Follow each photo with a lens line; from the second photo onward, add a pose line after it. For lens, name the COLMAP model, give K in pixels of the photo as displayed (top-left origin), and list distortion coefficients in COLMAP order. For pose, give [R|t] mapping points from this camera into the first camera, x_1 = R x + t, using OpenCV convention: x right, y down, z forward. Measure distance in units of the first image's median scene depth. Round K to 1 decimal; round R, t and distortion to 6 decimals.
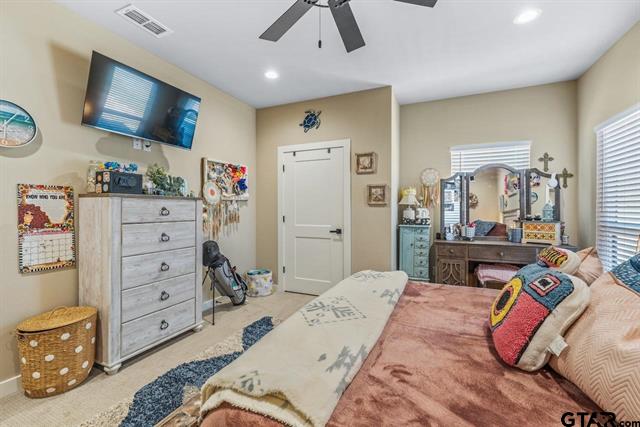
lens RADIAL K [[269.9, 0, 317.3], [0, 269.9, 210.1], [0, 0, 1]] dist [0.001265, 0.000438]
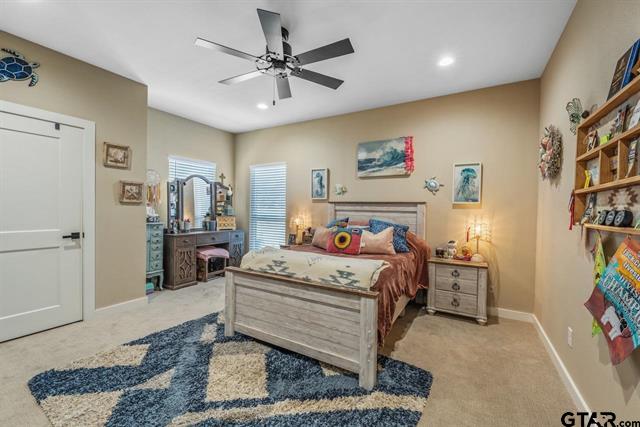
lens RADIAL K [[269.9, 0, 314.8], [0, 269.9, 211.9], [0, 0, 1]] dist [0.001265, 0.000438]
pose [[0.128171, -0.012037, 0.991679, -0.626664], [-0.009856, 0.999861, 0.013411, -0.007027], [-0.991703, -0.011493, 0.128035, 0.230397]]
